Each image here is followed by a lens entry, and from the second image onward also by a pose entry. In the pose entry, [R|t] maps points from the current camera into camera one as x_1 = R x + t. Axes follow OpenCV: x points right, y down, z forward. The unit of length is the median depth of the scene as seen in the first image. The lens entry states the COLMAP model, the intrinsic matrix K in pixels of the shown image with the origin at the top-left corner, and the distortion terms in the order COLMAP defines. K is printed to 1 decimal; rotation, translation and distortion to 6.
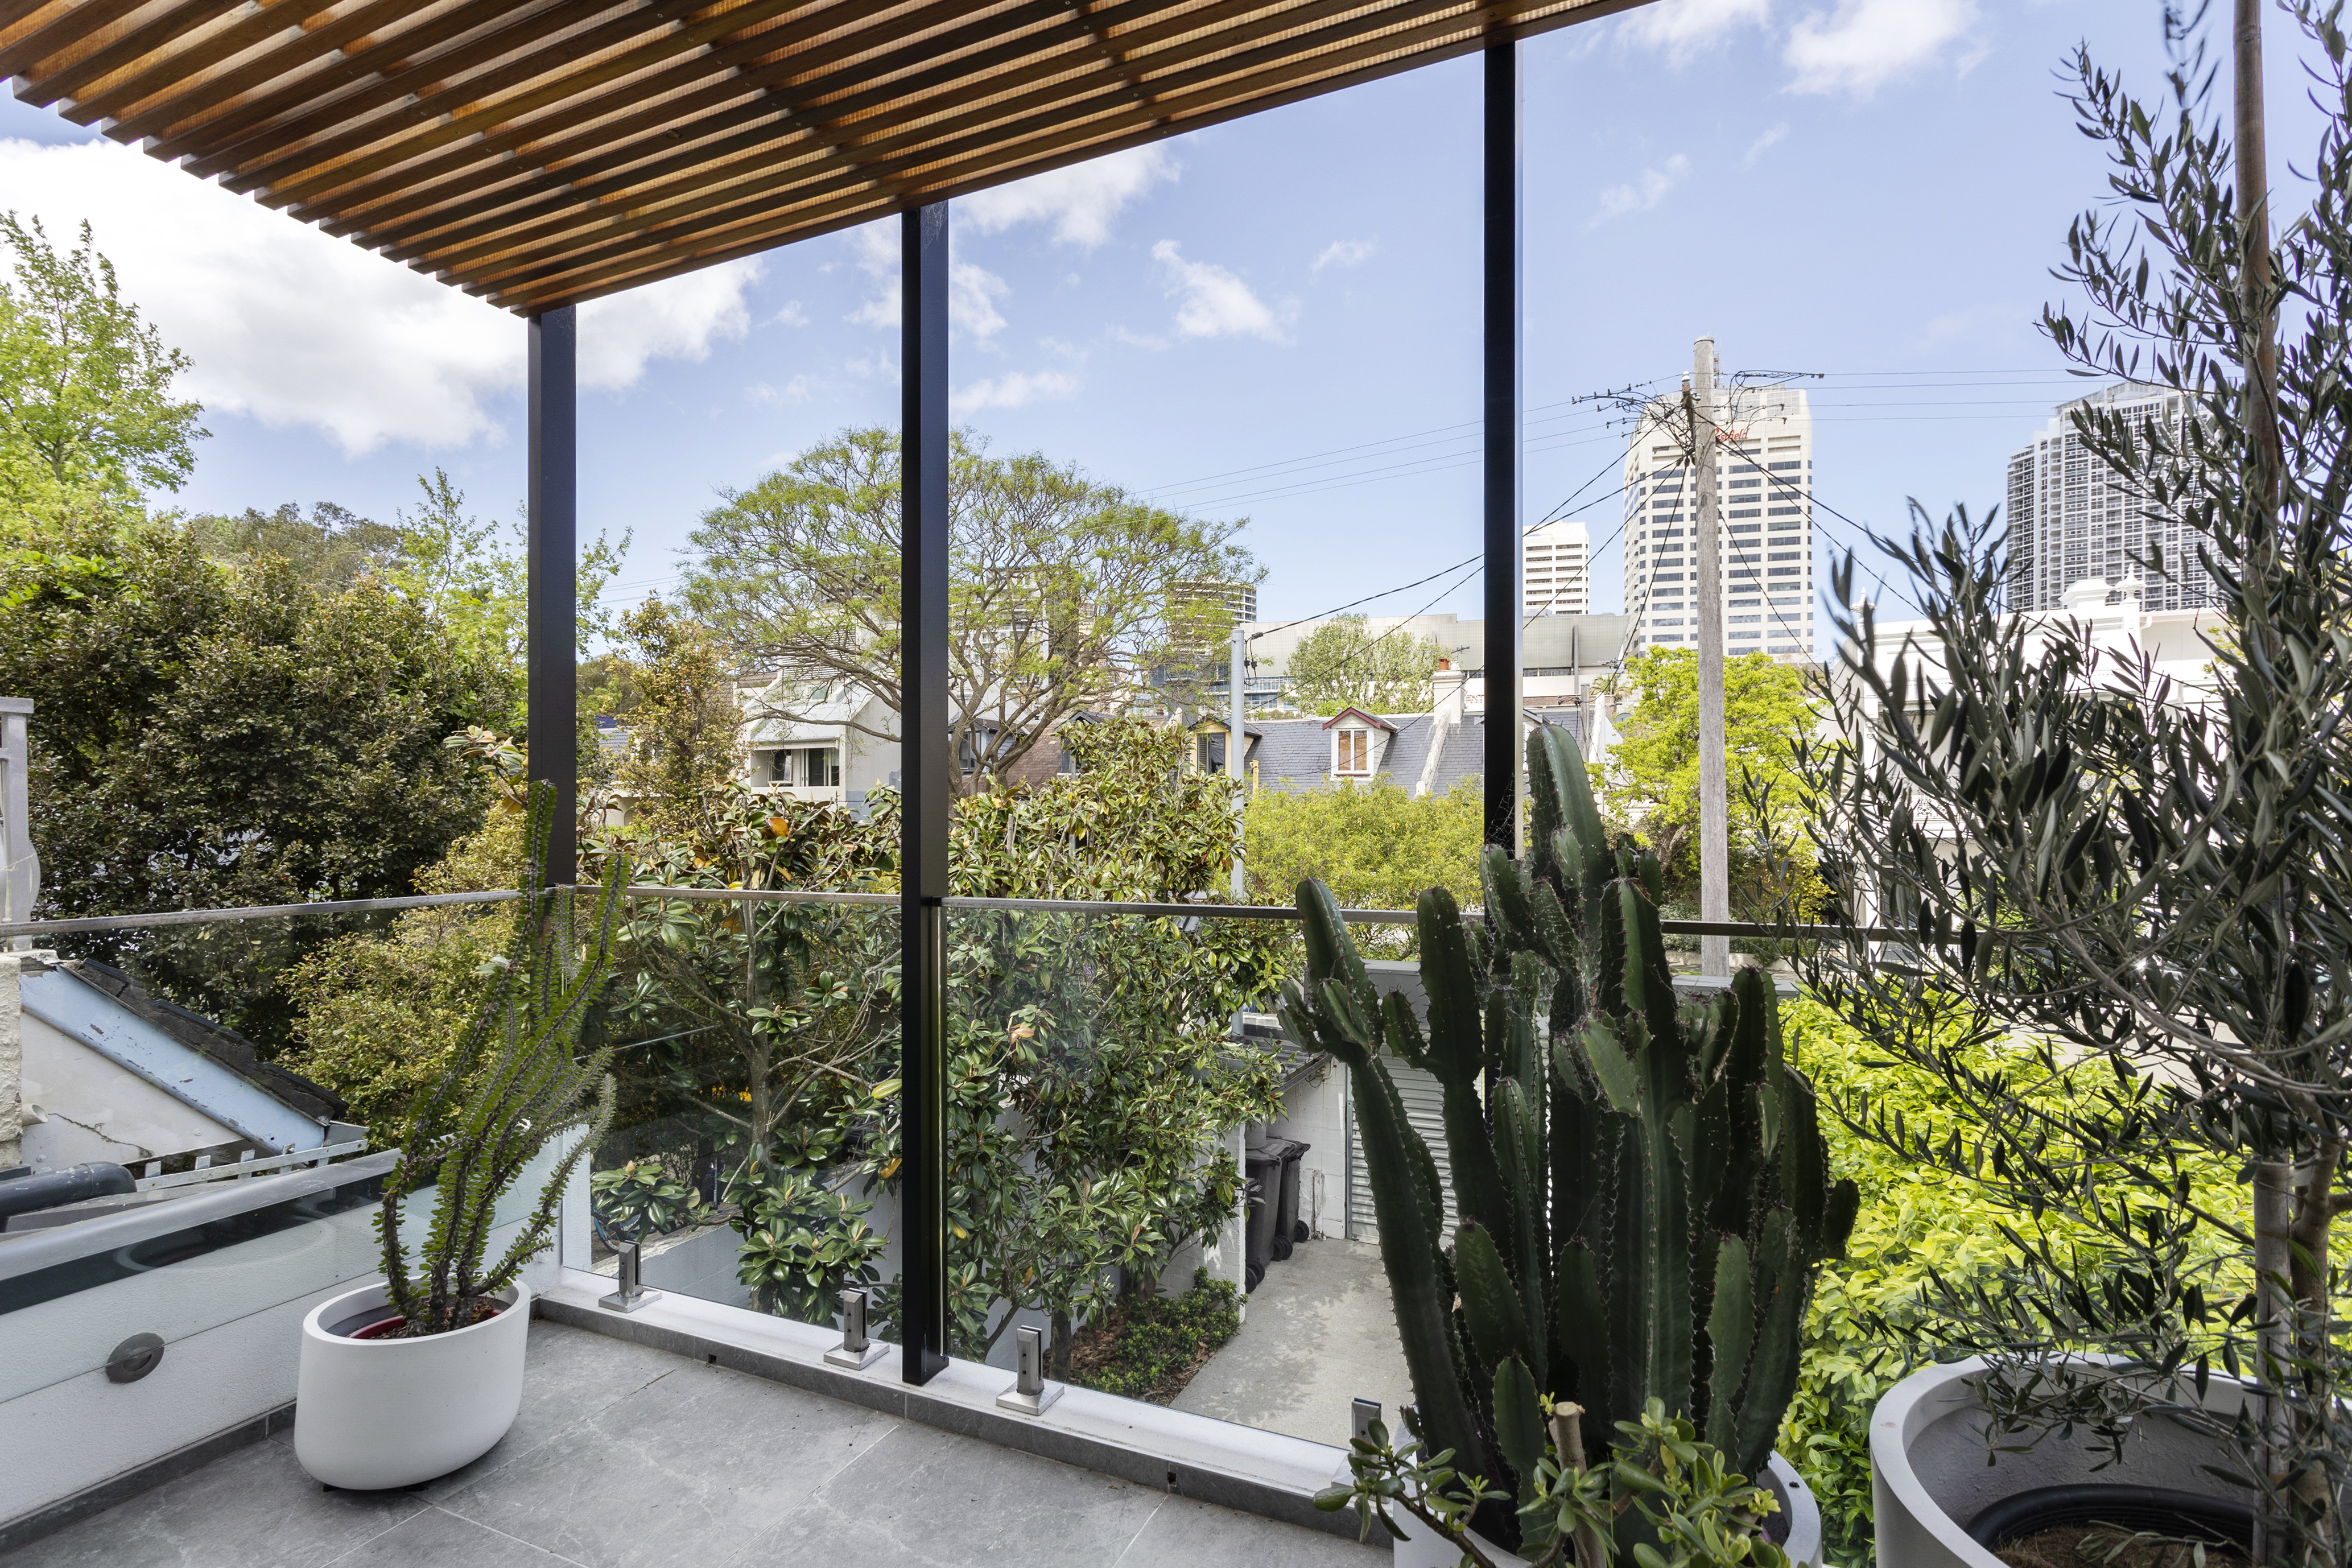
lens RADIAL K [[1130.0, 0, 1180.5], [0, 1130.0, 805.3], [0, 0, 1]] dist [0.006417, 0.001074]
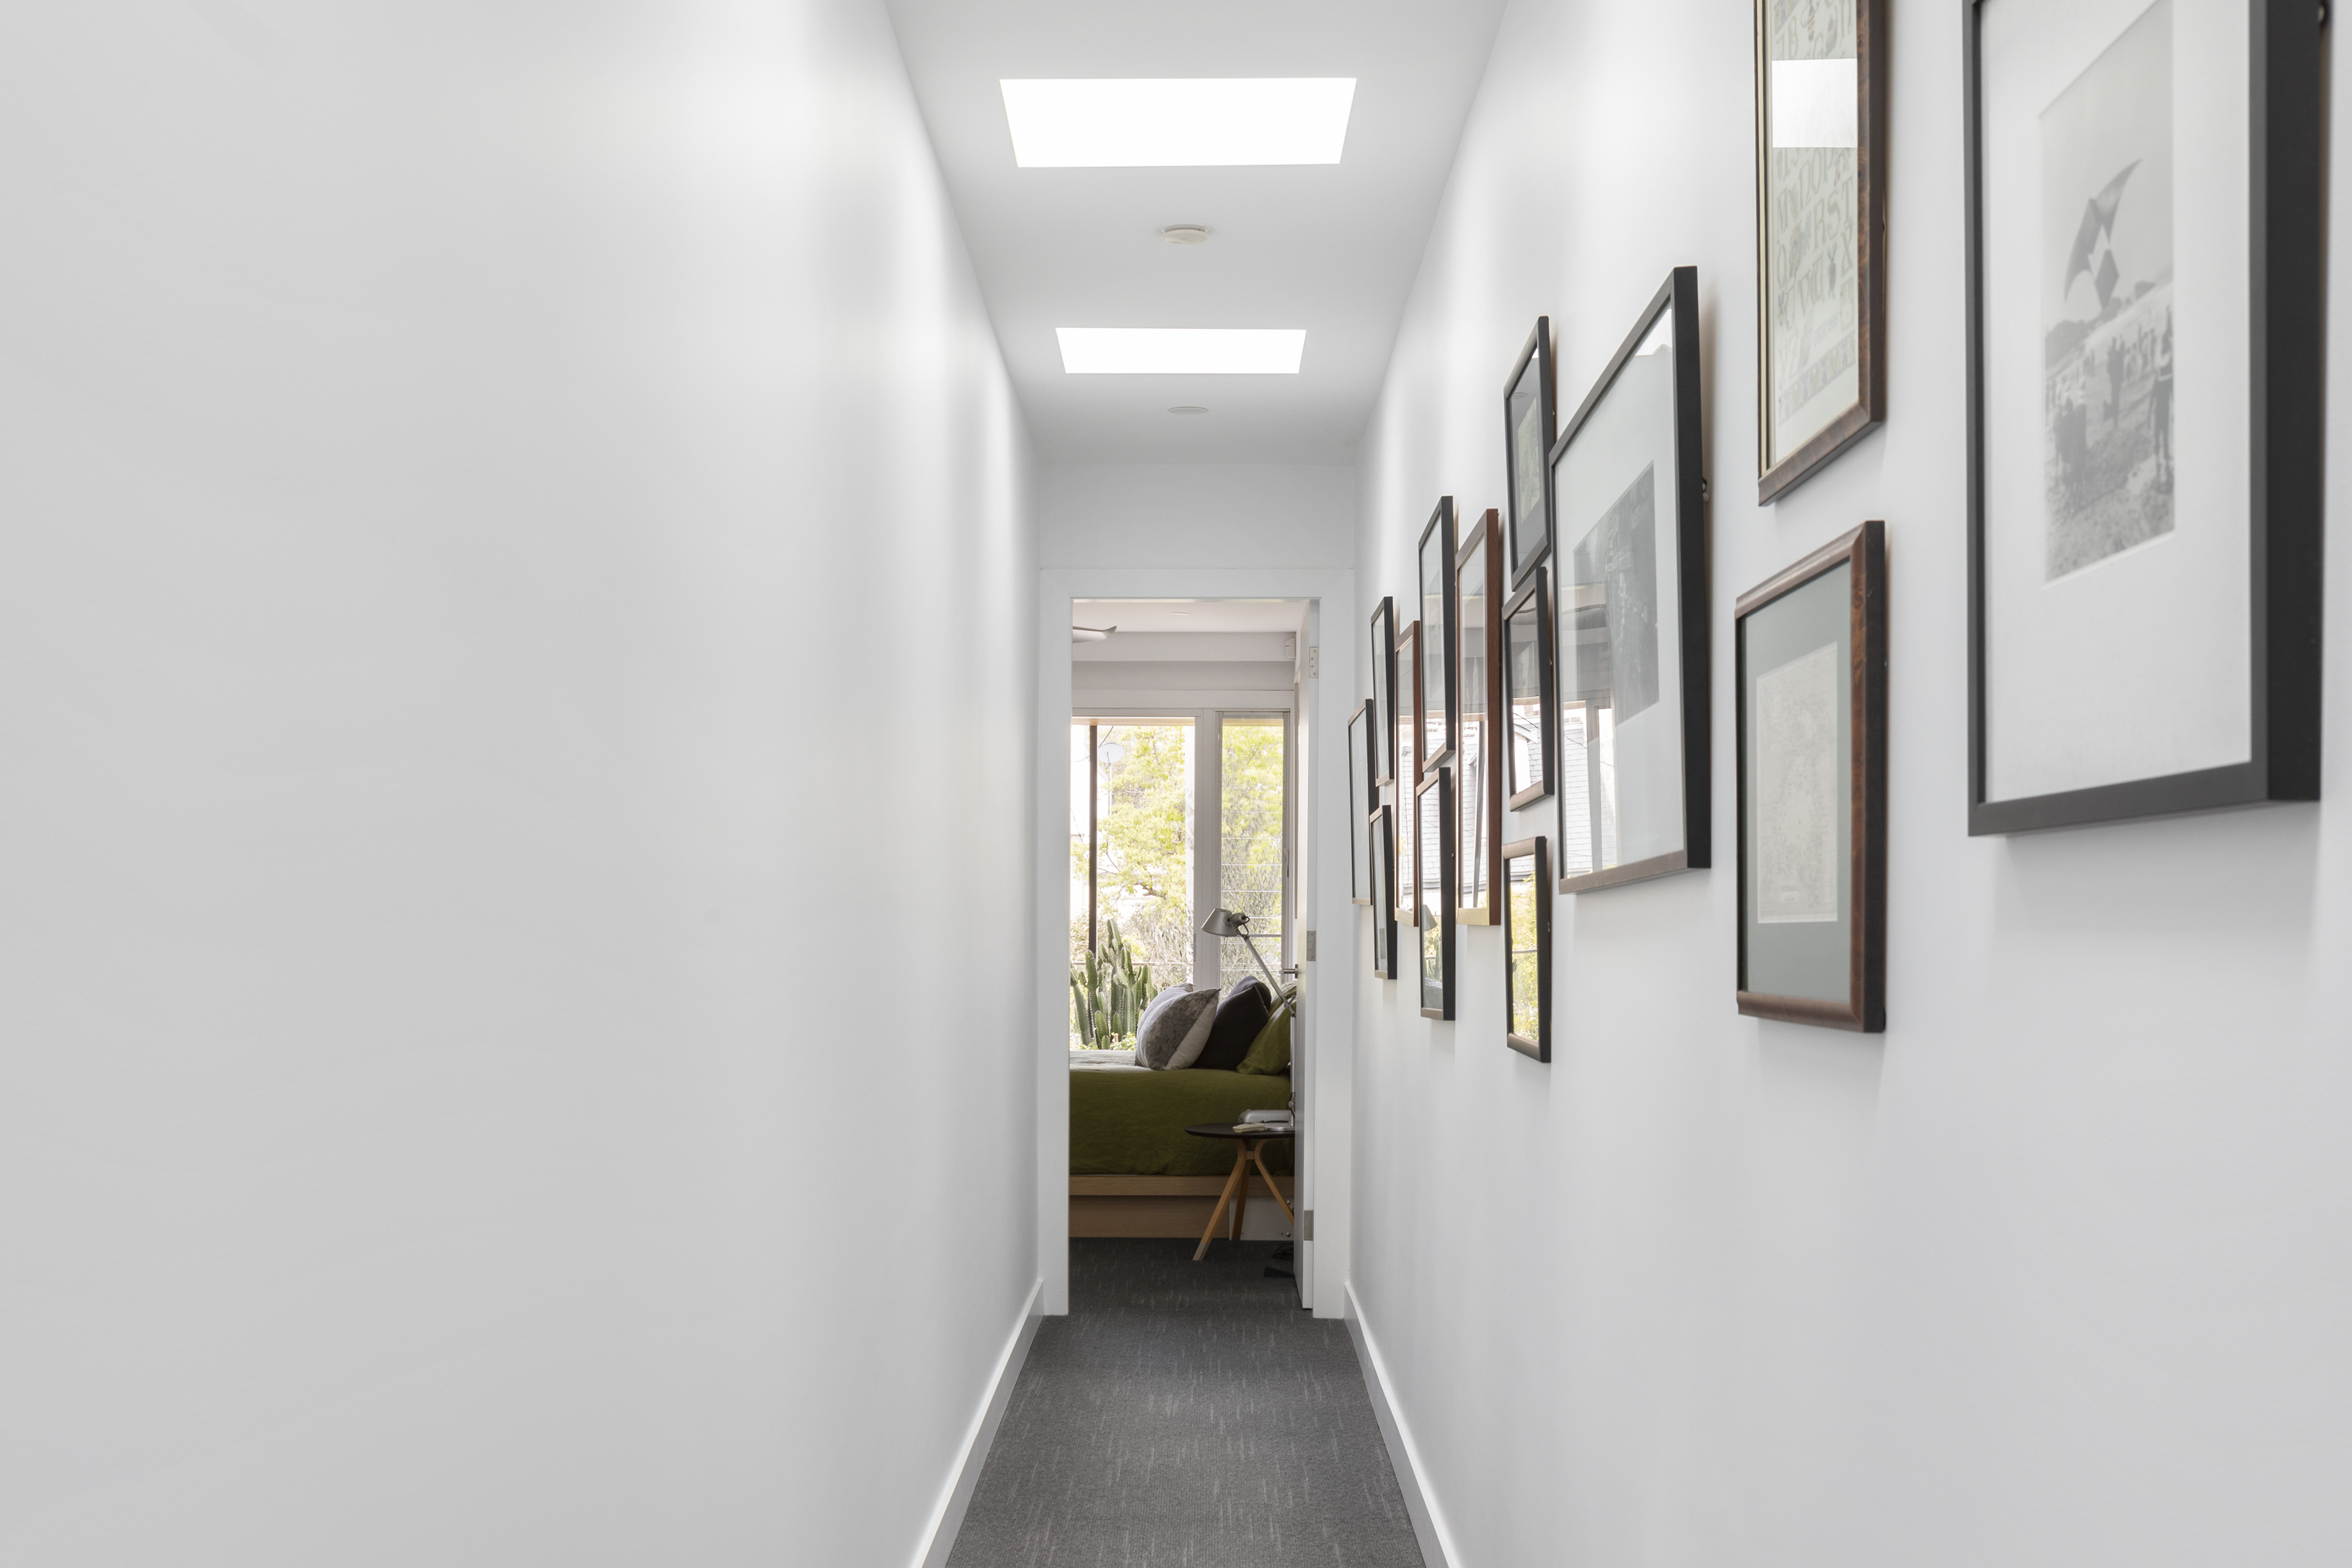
lens RADIAL K [[2464.5, 0, 1175.6], [0, 2464.5, 787.9], [0, 0, 1]] dist [-0.001977, 0.000000]
pose [[0.920280, 0.014838, 0.390978, -0.390474], [-0.000814, 0.999351, -0.036010, -0.026775], [-0.391259, 0.032821, 0.919695, -0.972208]]
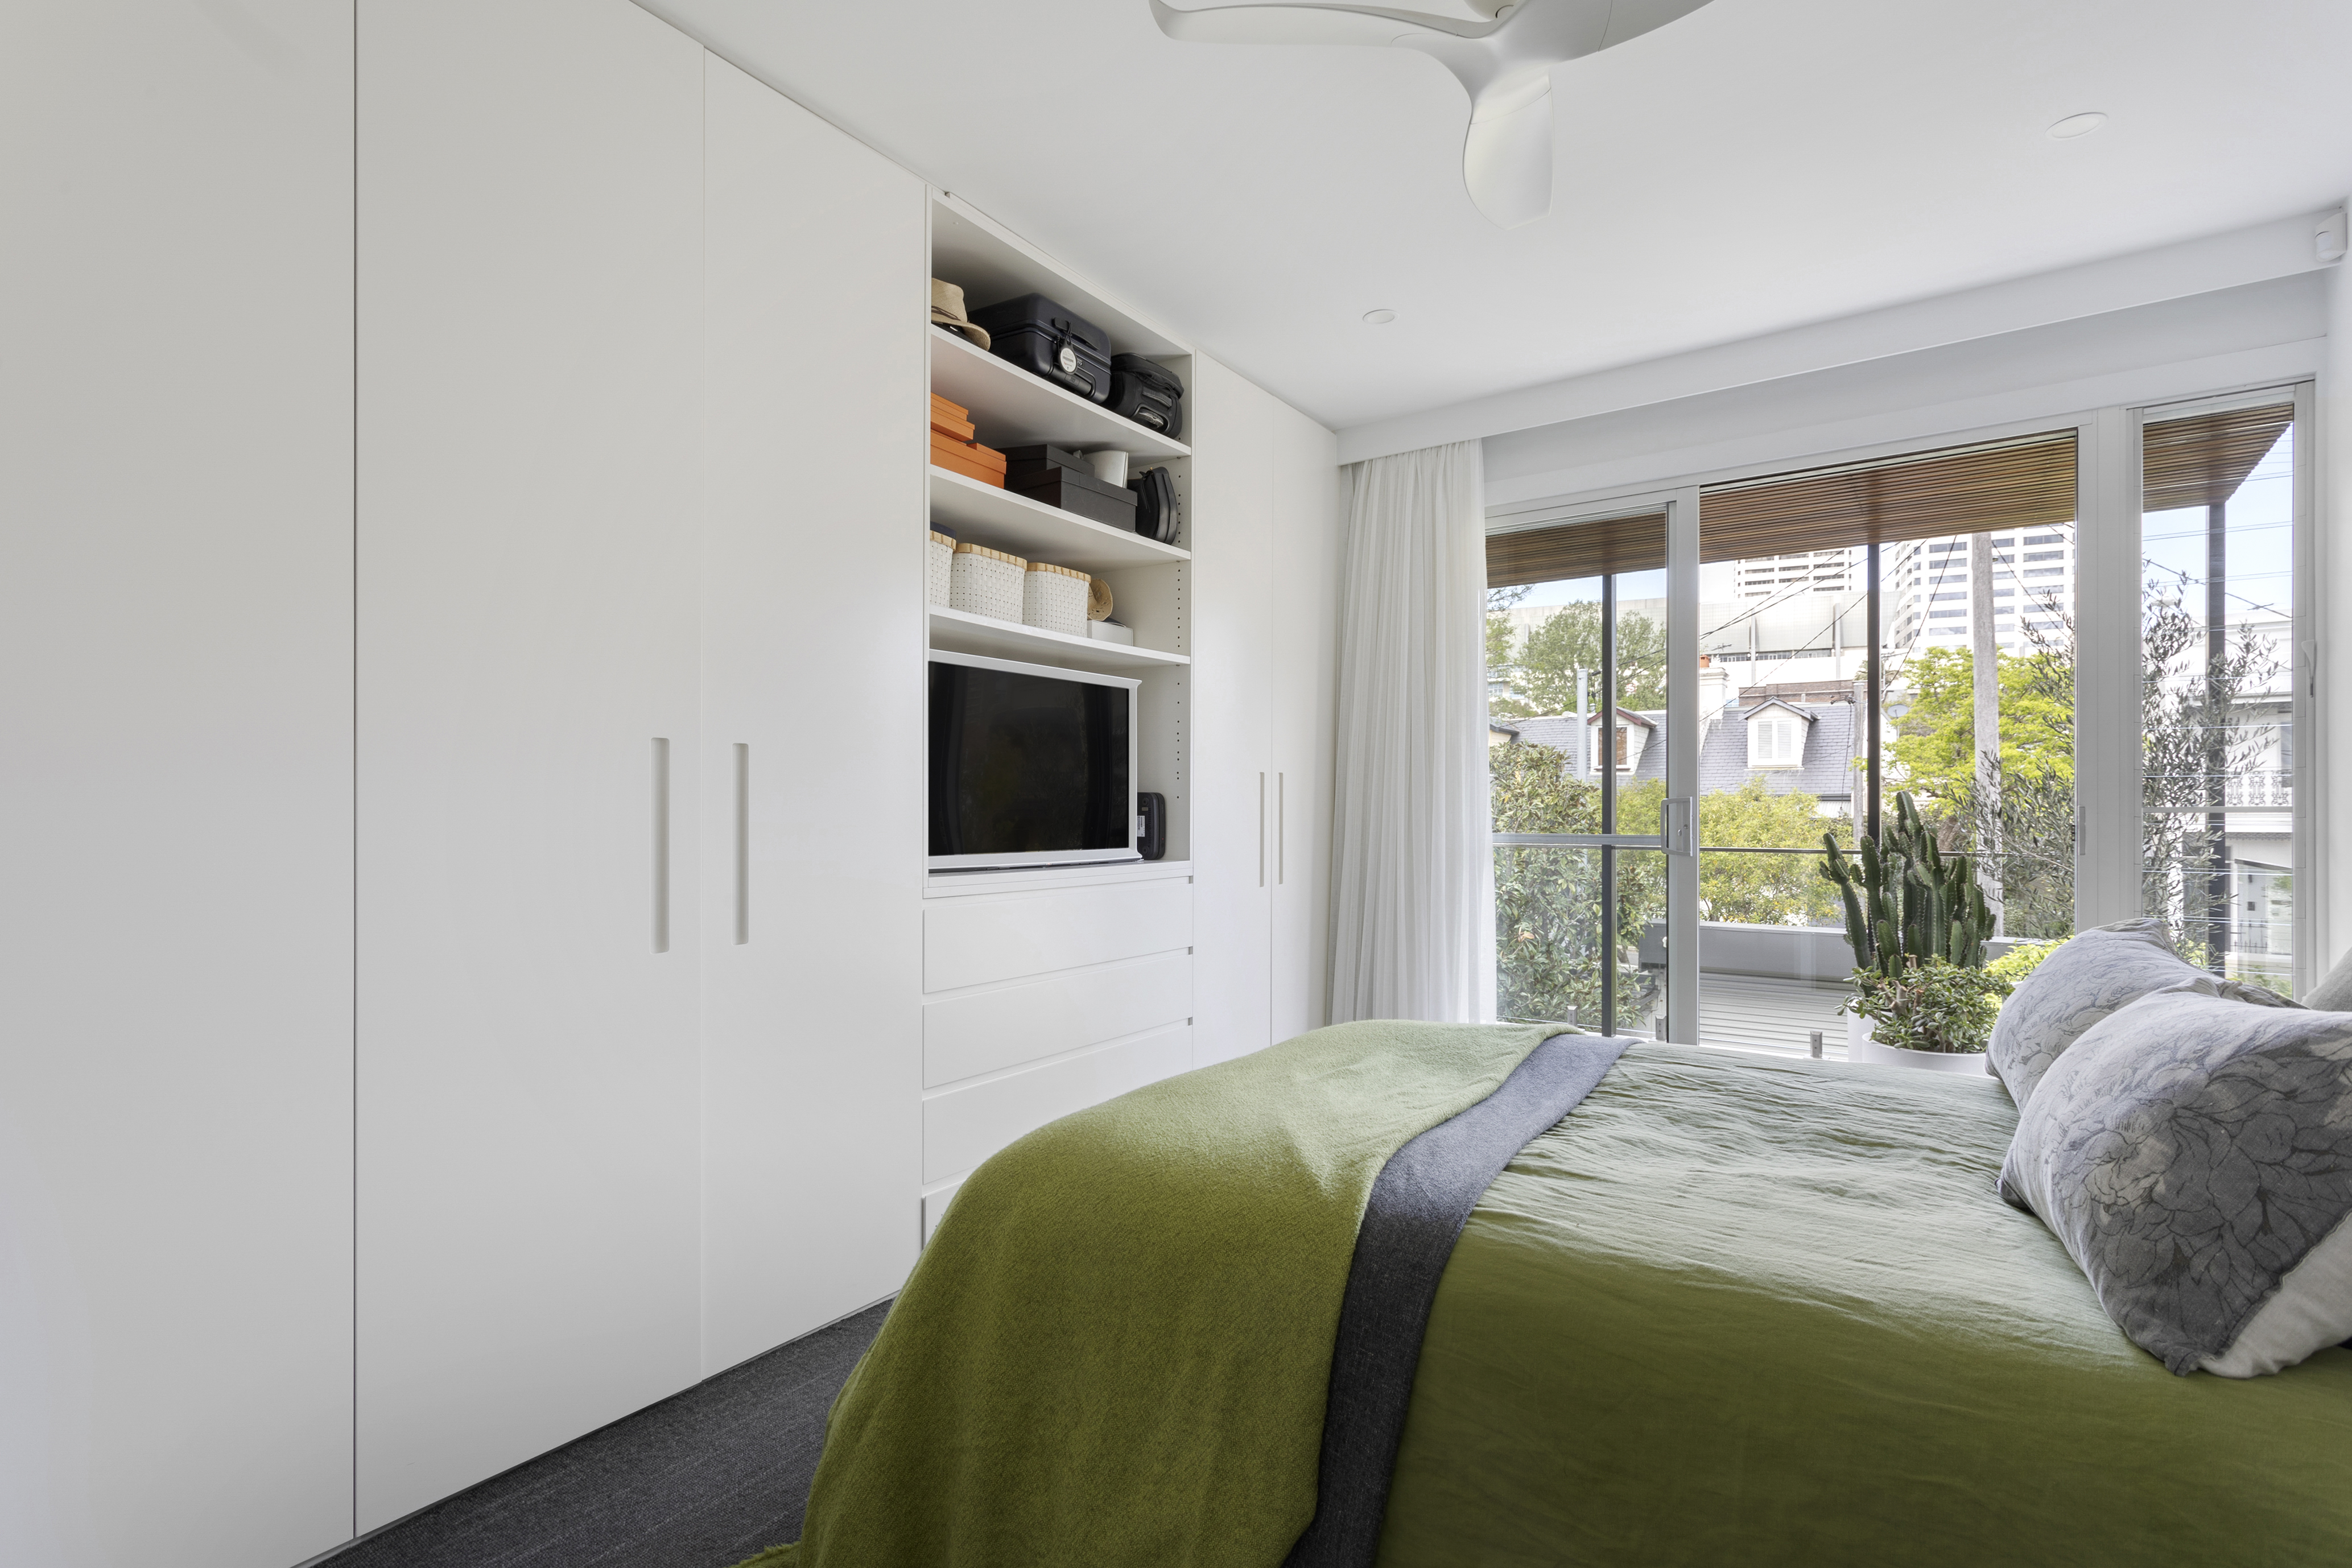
lens RADIAL K [[1130.0, 0, 1164.8], [0, 1130.0, 782.4], [0, 0, 1]] dist [0.006417, 0.001074]
pose [[0.980327, -0.002384, -0.197367, -0.135398], [0.000029, 0.999929, -0.011935, -0.005756], [0.197381, 0.011695, 0.980257, -0.322372]]
